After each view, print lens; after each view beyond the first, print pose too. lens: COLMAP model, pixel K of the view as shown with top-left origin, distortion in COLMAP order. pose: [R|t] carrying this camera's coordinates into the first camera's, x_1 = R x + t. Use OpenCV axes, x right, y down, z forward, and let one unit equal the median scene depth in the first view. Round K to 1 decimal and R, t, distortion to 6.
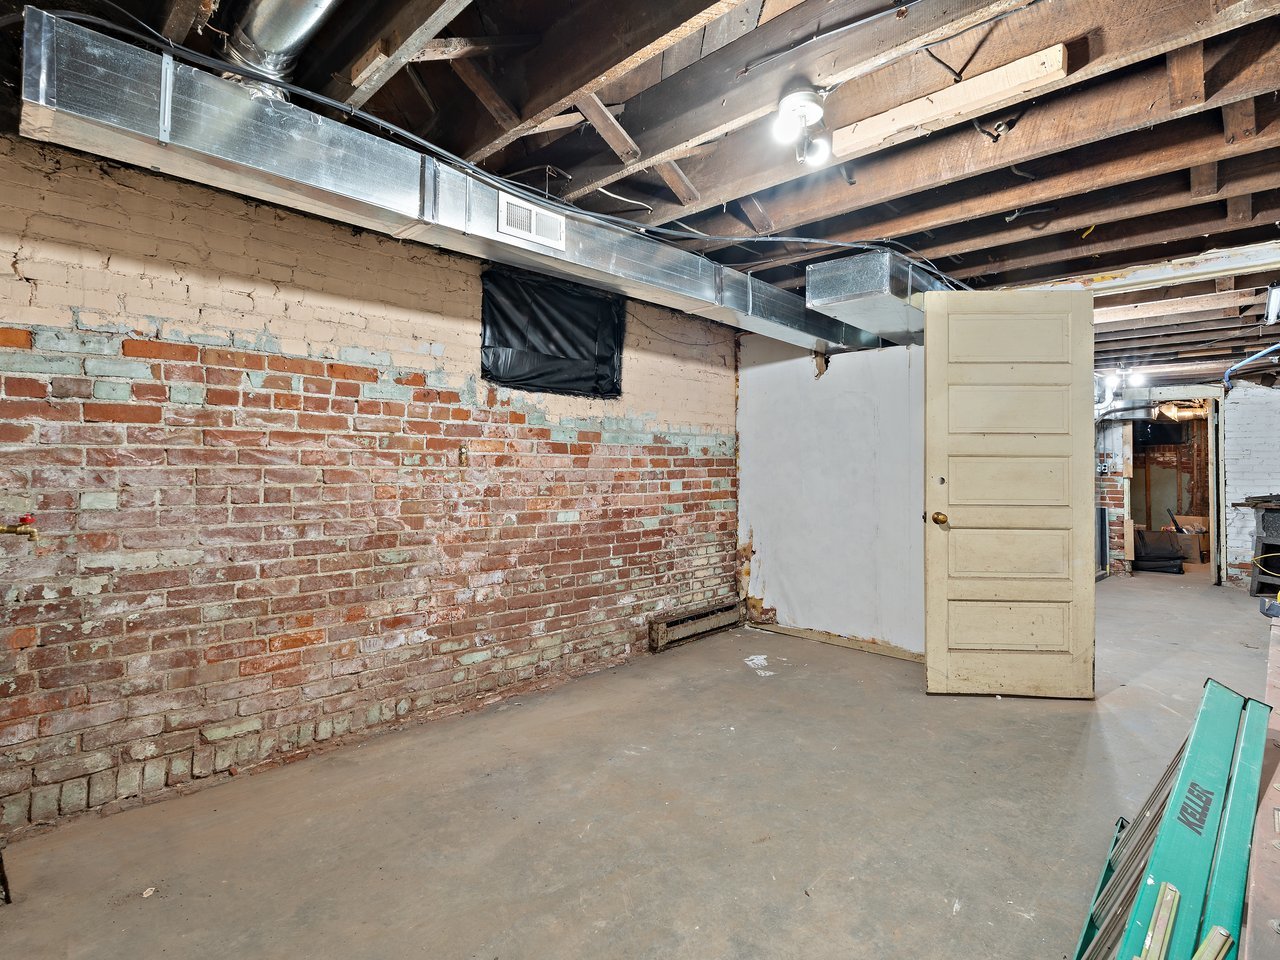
lens RADIAL K [[639.6, 0, 634.3], [0, 639.6, 453.4], [0, 0, 1]] dist [-0.003045, 0.002743]
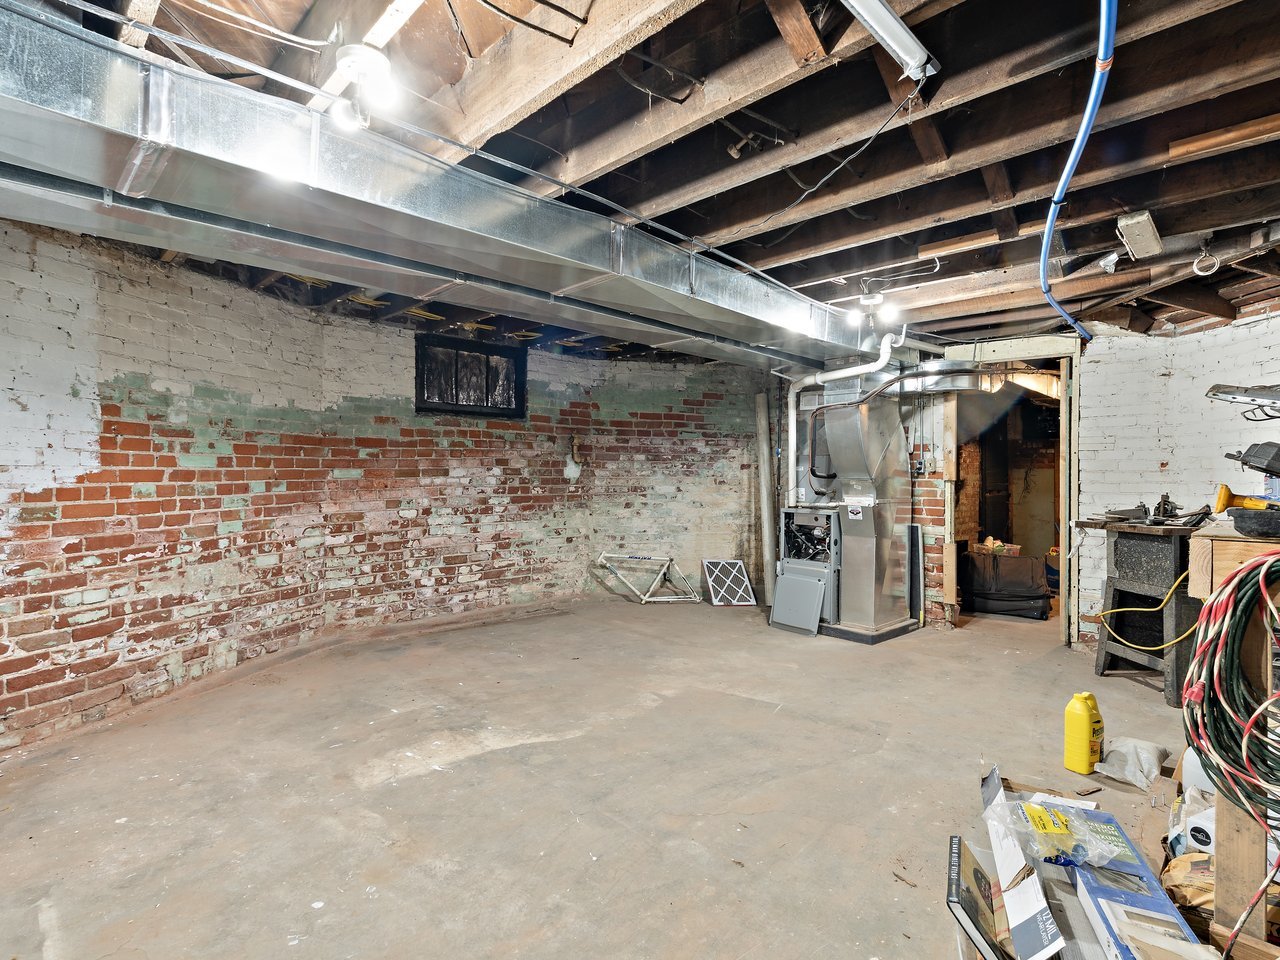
lens RADIAL K [[639.6, 0, 640.3], [0, 639.6, 475.5], [0, 0, 1]] dist [-0.003045, 0.002743]
pose [[0.999914, -0.003949, -0.012533, 0.491375], [0.004357, 0.999458, 0.032630, 0.010610], [0.012397, -0.032682, 0.999389, 0.356892]]
